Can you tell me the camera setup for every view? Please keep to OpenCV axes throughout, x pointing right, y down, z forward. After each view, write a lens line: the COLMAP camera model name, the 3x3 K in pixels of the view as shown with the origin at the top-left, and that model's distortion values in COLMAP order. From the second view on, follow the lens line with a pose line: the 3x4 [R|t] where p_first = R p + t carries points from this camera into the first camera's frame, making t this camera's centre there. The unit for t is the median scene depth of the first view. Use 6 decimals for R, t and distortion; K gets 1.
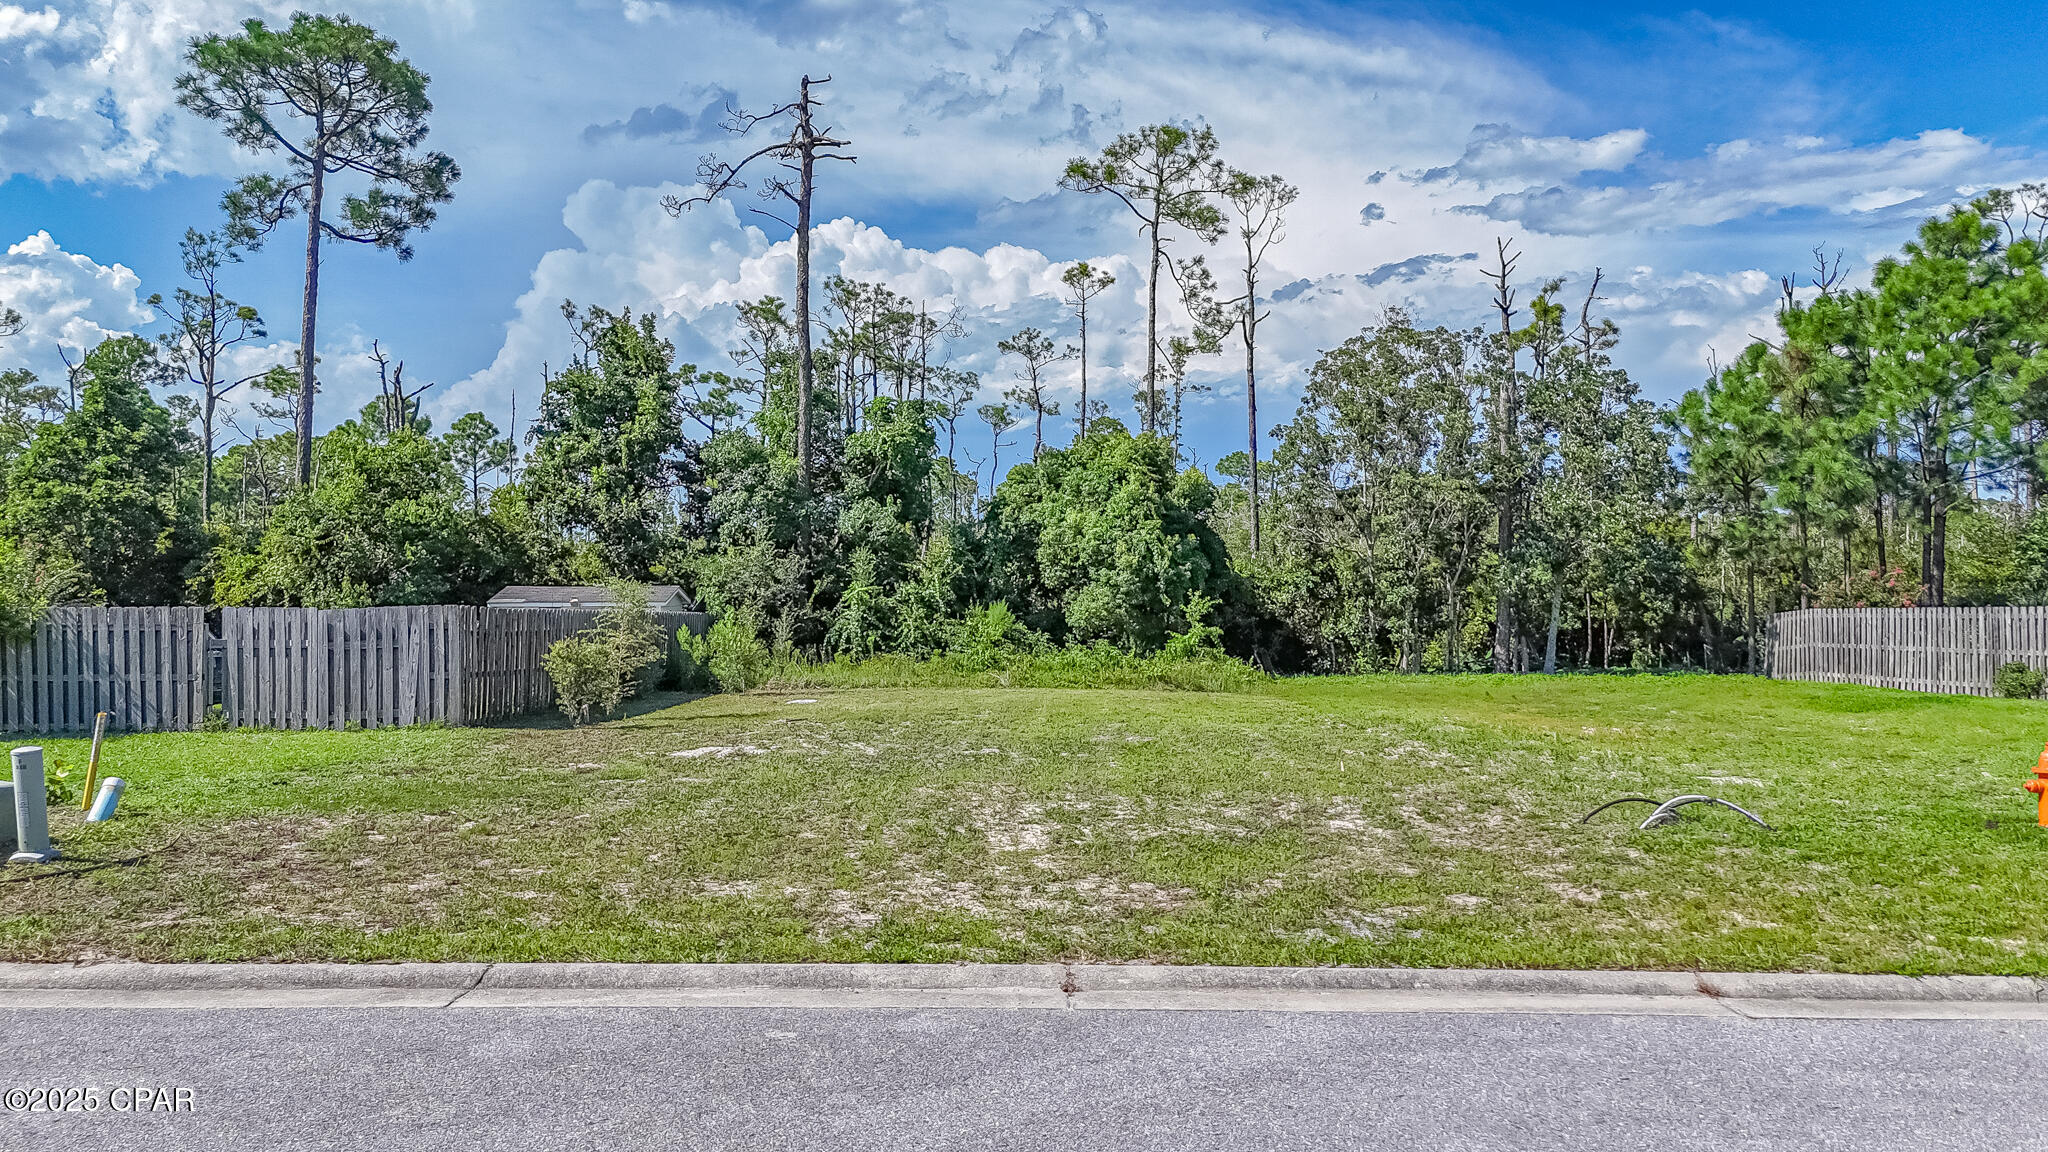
lens RADIAL K [[1500.7, 0, 1025.3], [0, 1500.7, 568.7], [0, 0, 1]] dist [0.092974, -0.101699]
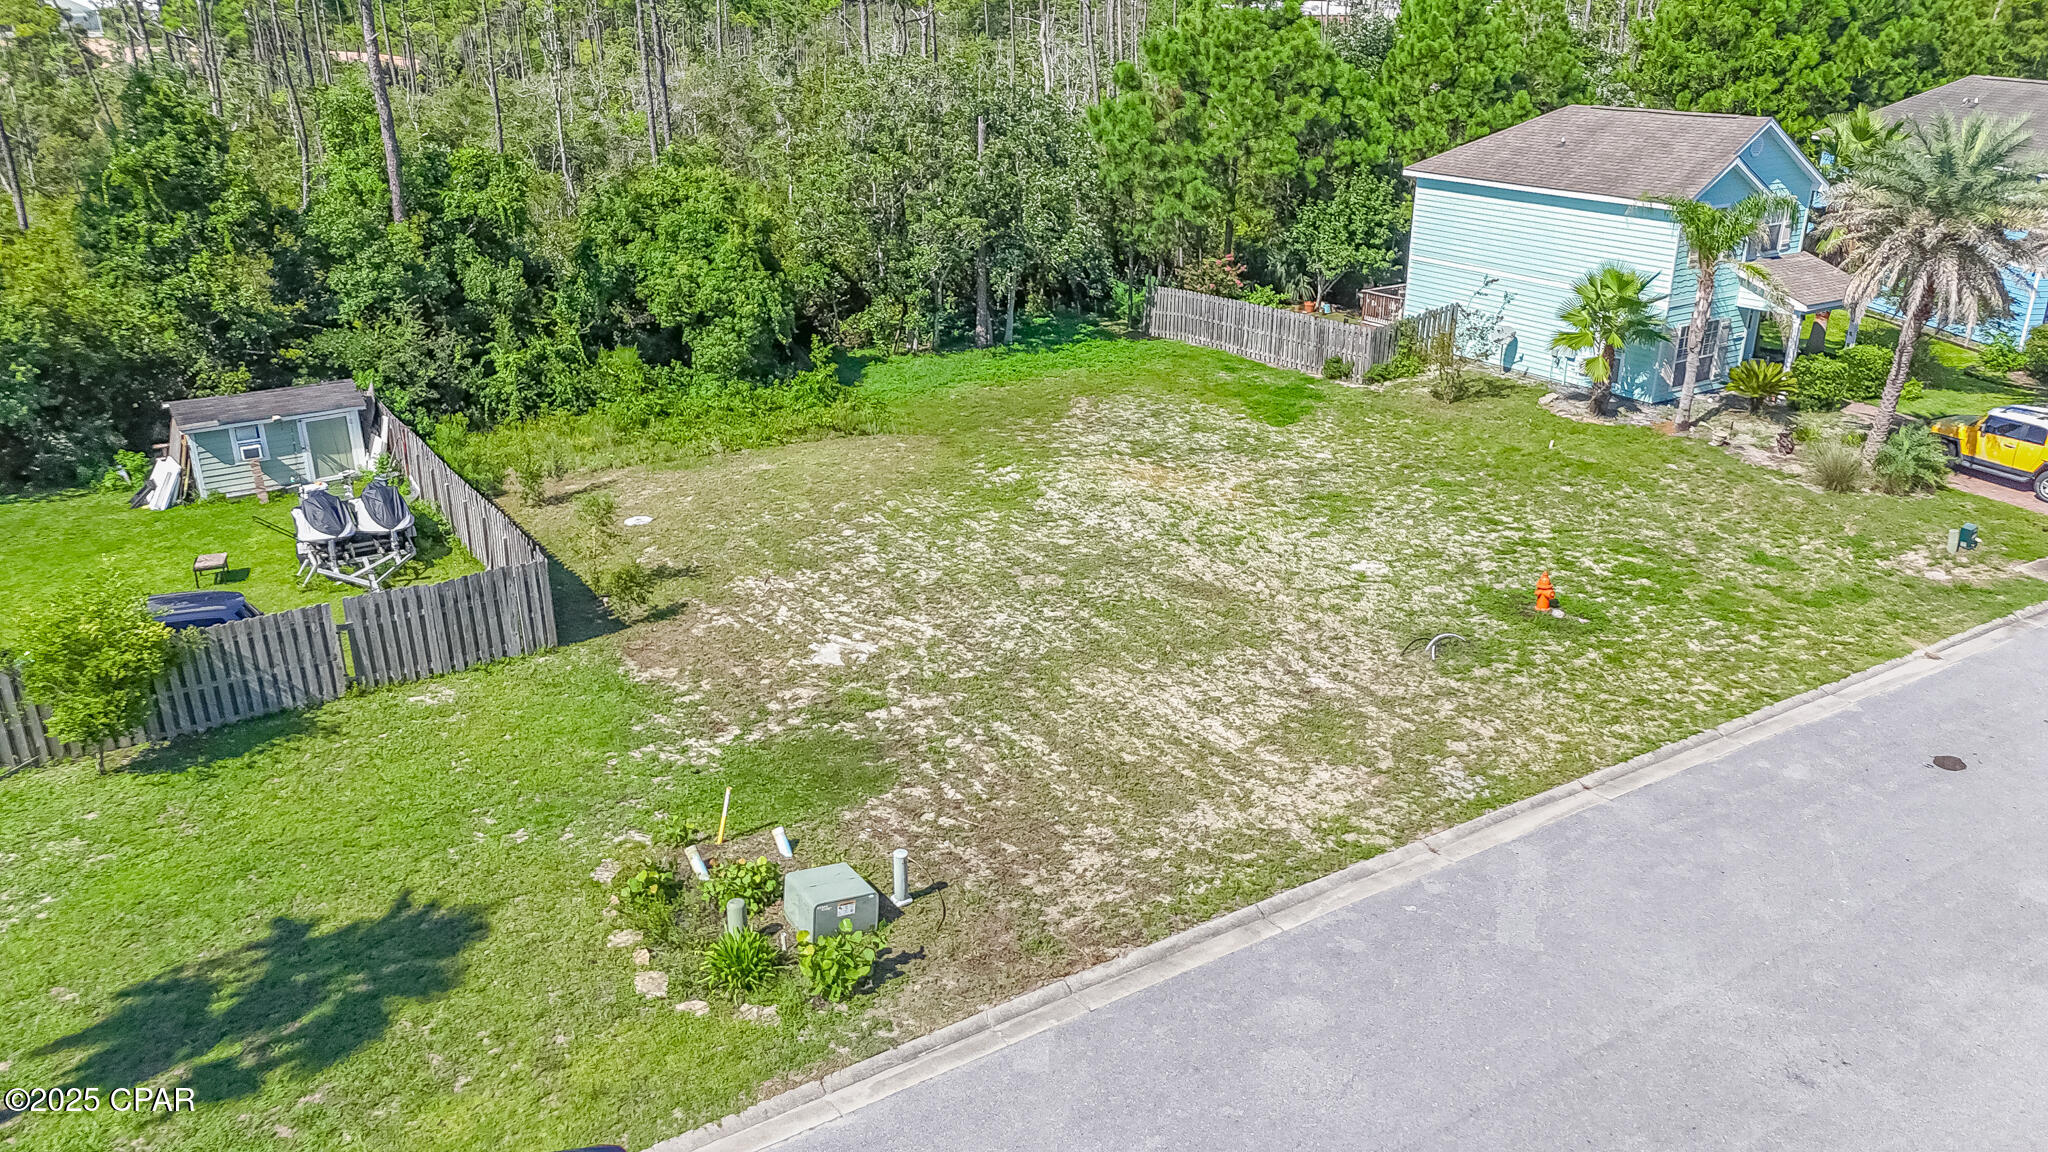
lens RADIAL K [[1500.7, 0, 1025.3], [0, 1500.7, 568.7], [0, 0, 1]] dist [0.092974, -0.101699]
pose [[0.838437, -0.196207, 0.508455, -0.391606], [-0.003318, 0.931092, 0.364769, -0.247802], [-0.544989, -0.307523, 0.780011, -0.117528]]
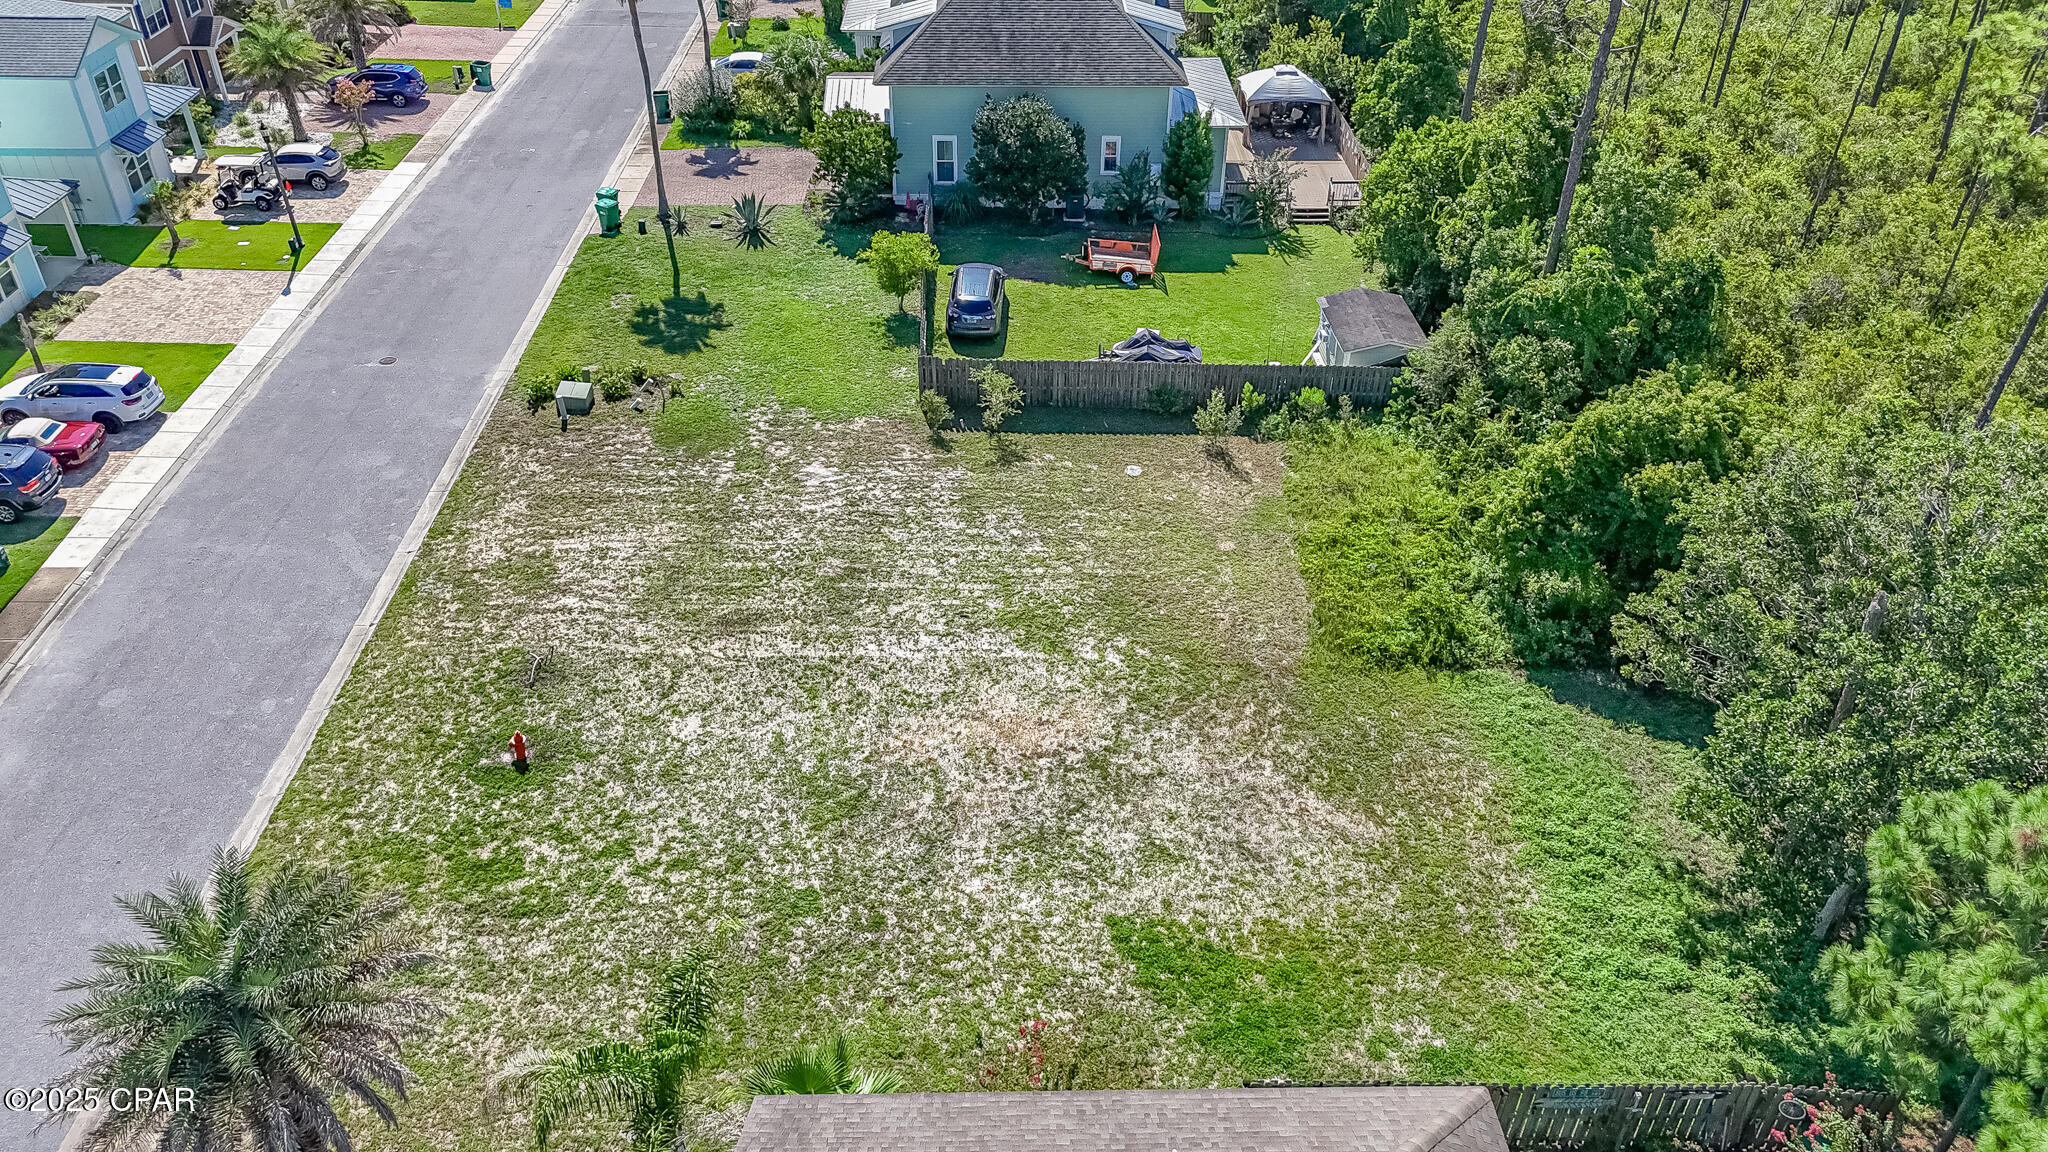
lens RADIAL K [[1500.7, 0, 1025.3], [0, 1500.7, 568.7], [0, 0, 1]] dist [0.092974, -0.101699]
pose [[0.033030, 0.577839, -0.815482, 0.935875], [-0.003283, 0.815986, 0.578062, -0.576931], [0.999449, -0.016416, 0.028849, 0.629311]]
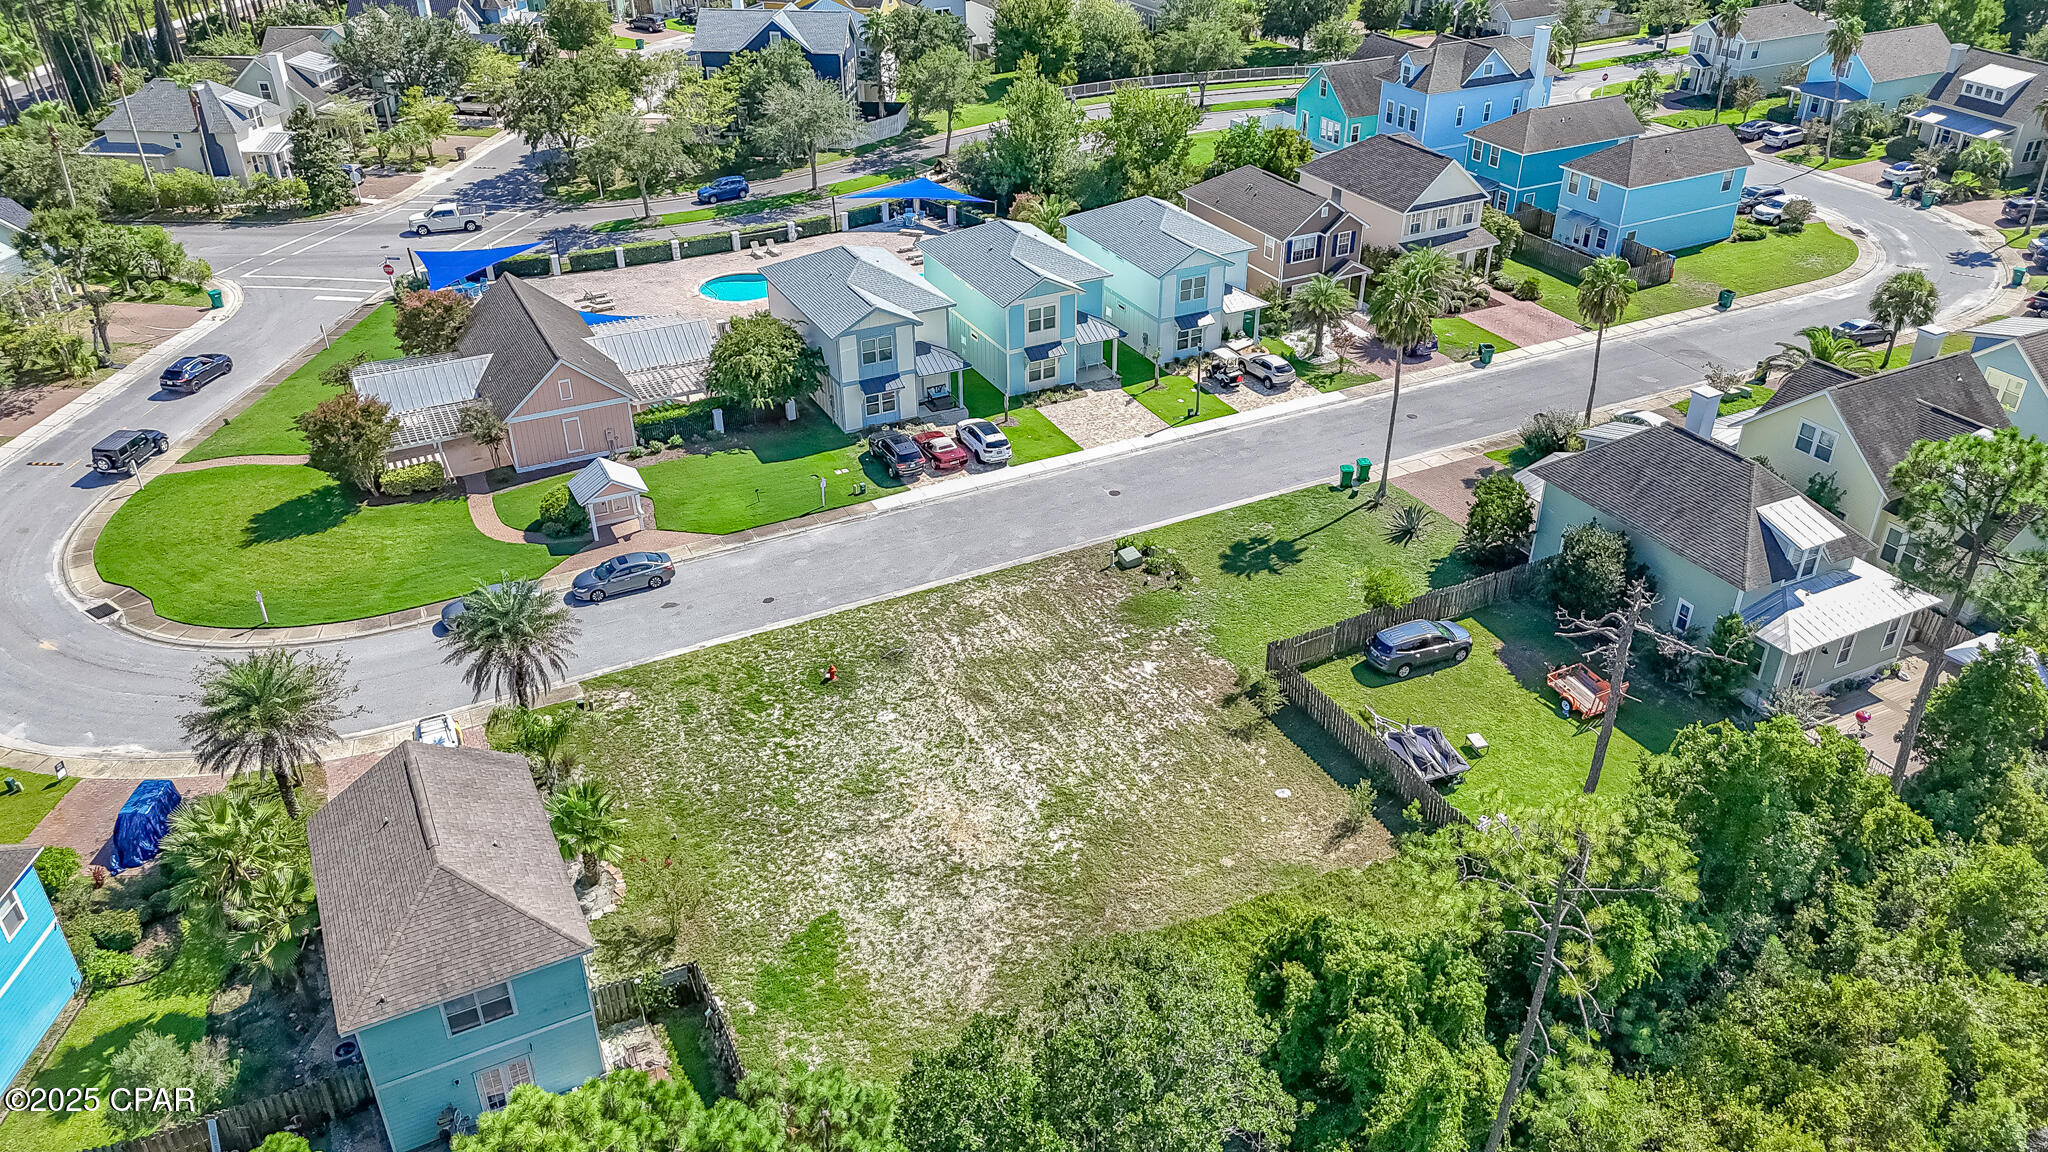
lens RADIAL K [[1500.7, 0, 1025.3], [0, 1500.7, 568.7], [0, 0, 1]] dist [0.092974, -0.101699]
pose [[-0.885904, 0.243940, -0.394546, 0.689303], [0.013006, 0.863285, 0.504549, -0.928916], [0.463685, 0.441850, -0.767961, 1.731362]]
